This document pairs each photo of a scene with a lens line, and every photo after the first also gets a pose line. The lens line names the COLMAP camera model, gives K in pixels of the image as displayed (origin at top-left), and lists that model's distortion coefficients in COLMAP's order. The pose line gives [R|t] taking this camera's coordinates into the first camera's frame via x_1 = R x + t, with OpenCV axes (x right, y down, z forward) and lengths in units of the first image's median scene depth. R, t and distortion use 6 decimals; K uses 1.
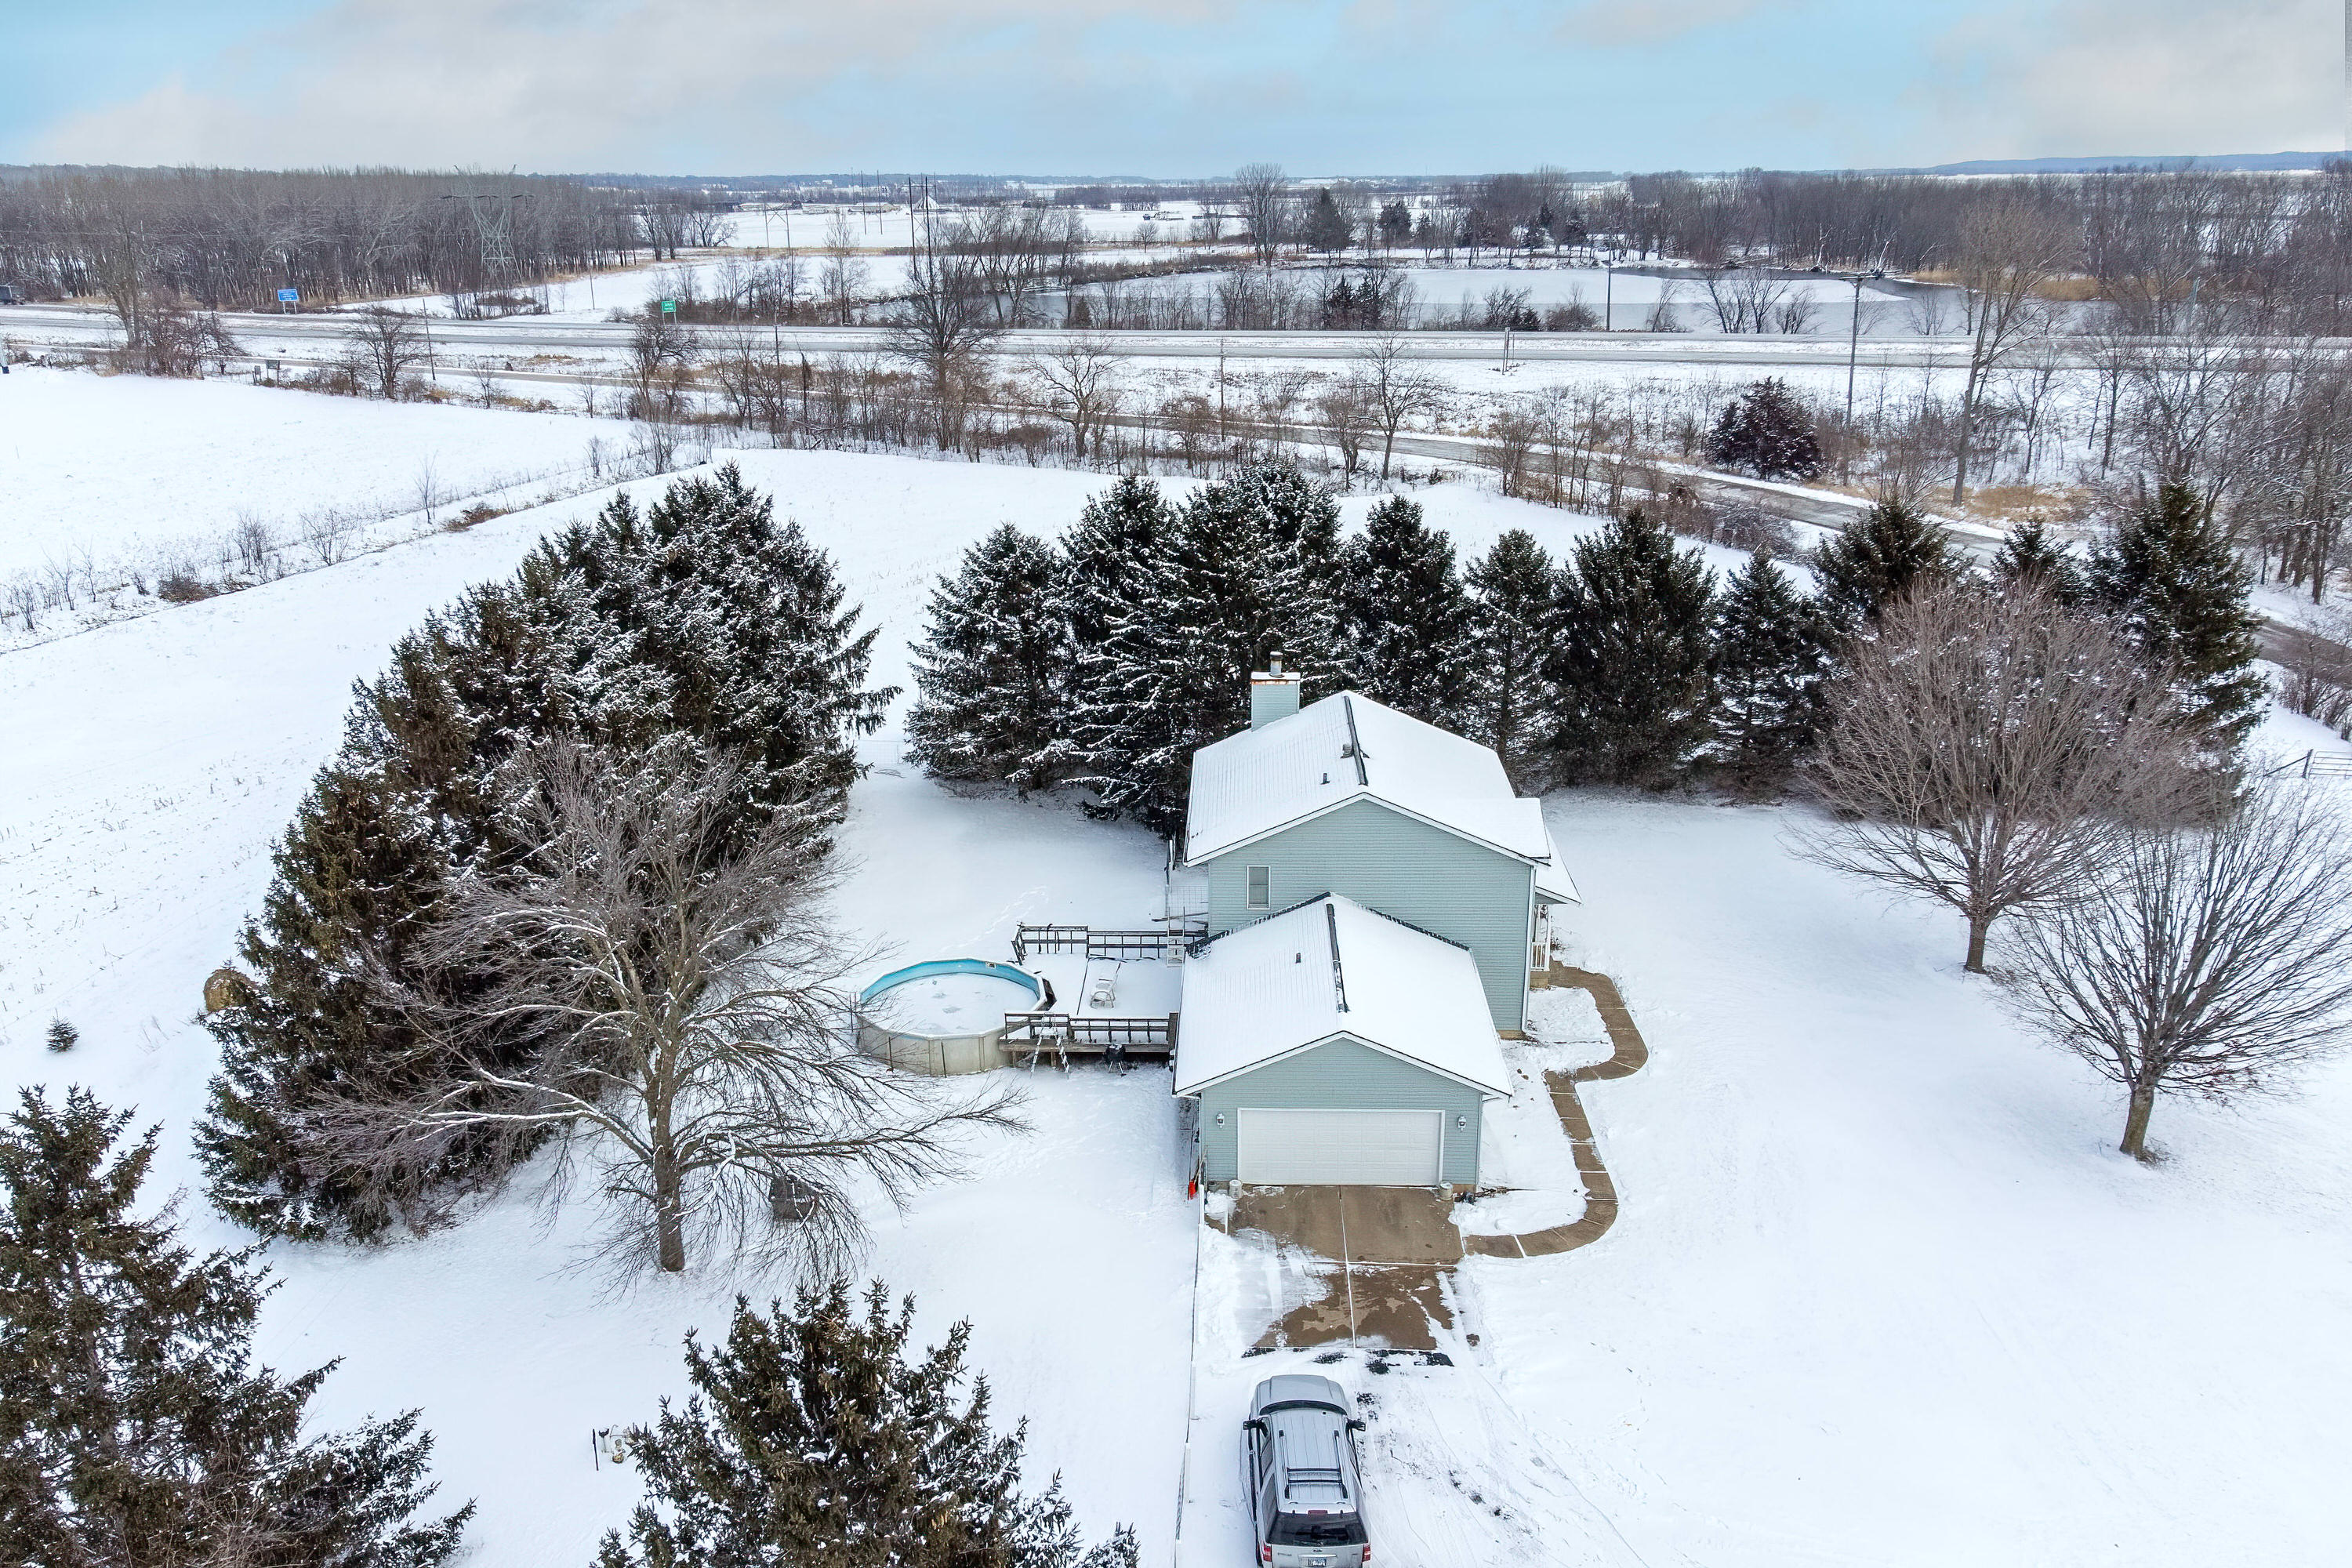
lens RADIAL K [[1746.6, 0, 1176.4], [0, 1746.6, 787.3], [0, 0, 1]] dist [0.005080, 0.015183]
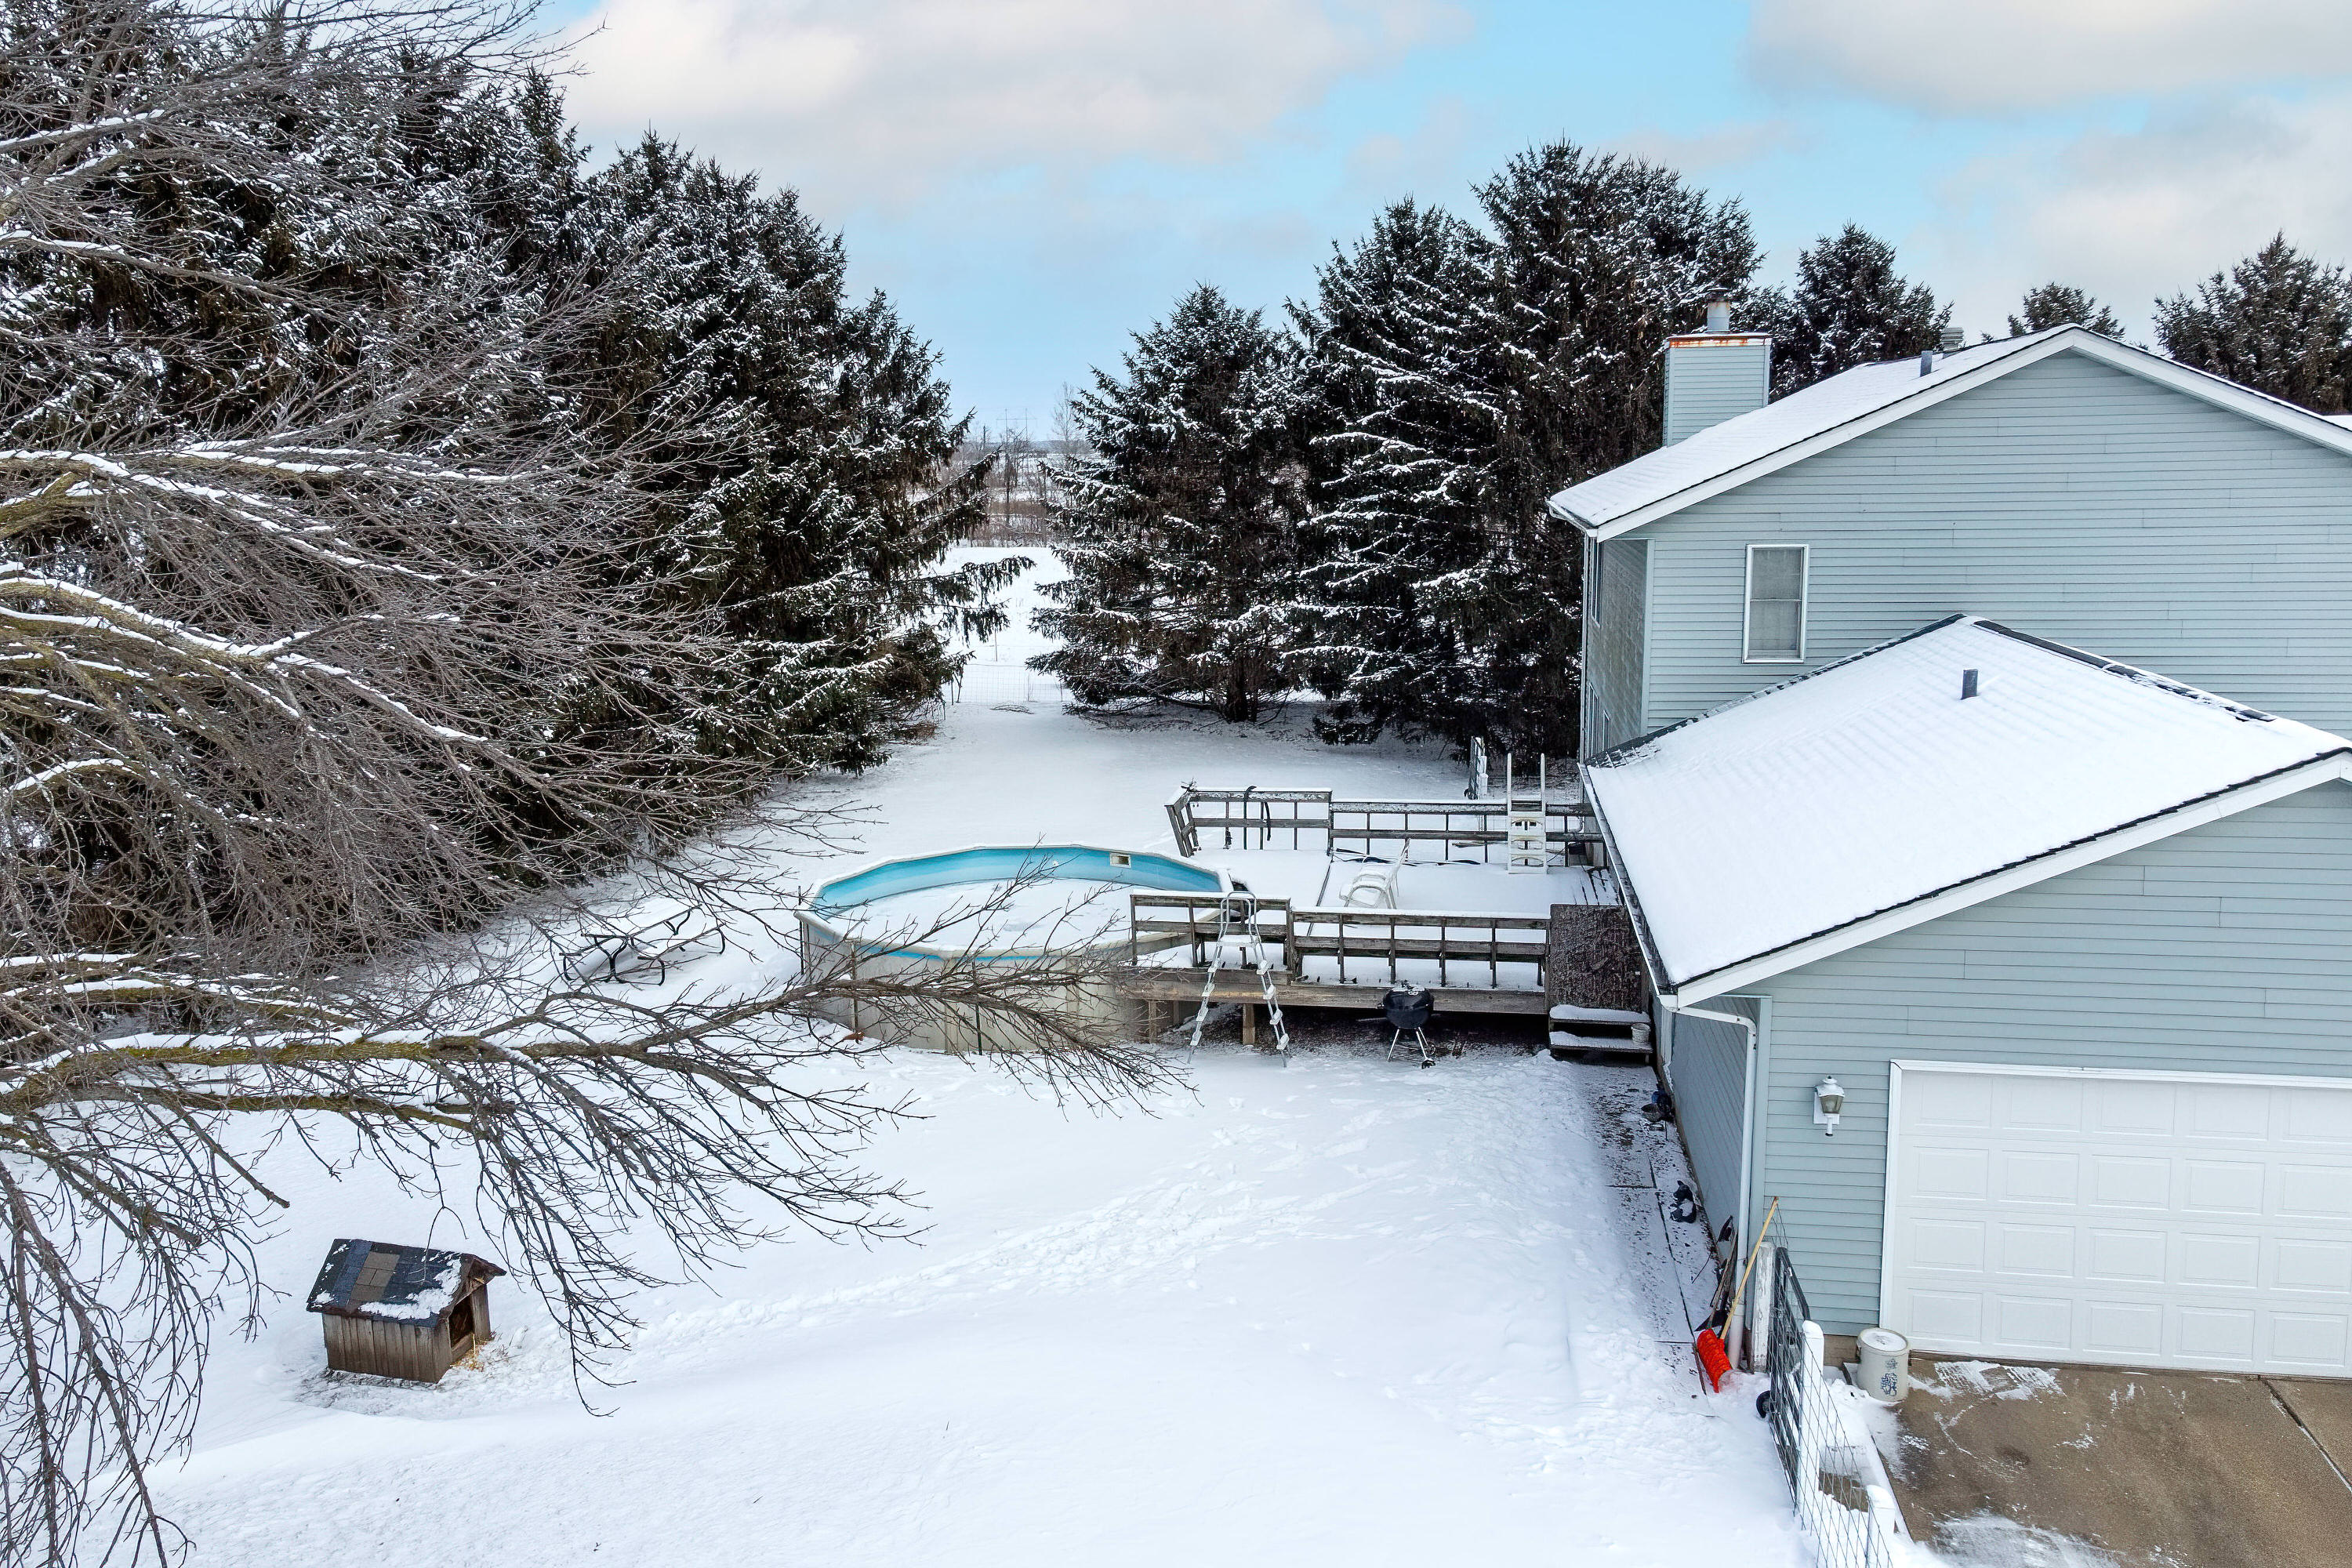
lens RADIAL K [[1746.6, 0, 1198.0], [0, 1746.6, 712.5], [0, 0, 1]] dist [0.005080, 0.015183]
pose [[0.993653, 0.020969, -0.110519, -0.035282], [-0.038818, 0.986039, -0.161924, 0.135930], [0.105580, 0.165186, 0.980595, 0.535771]]
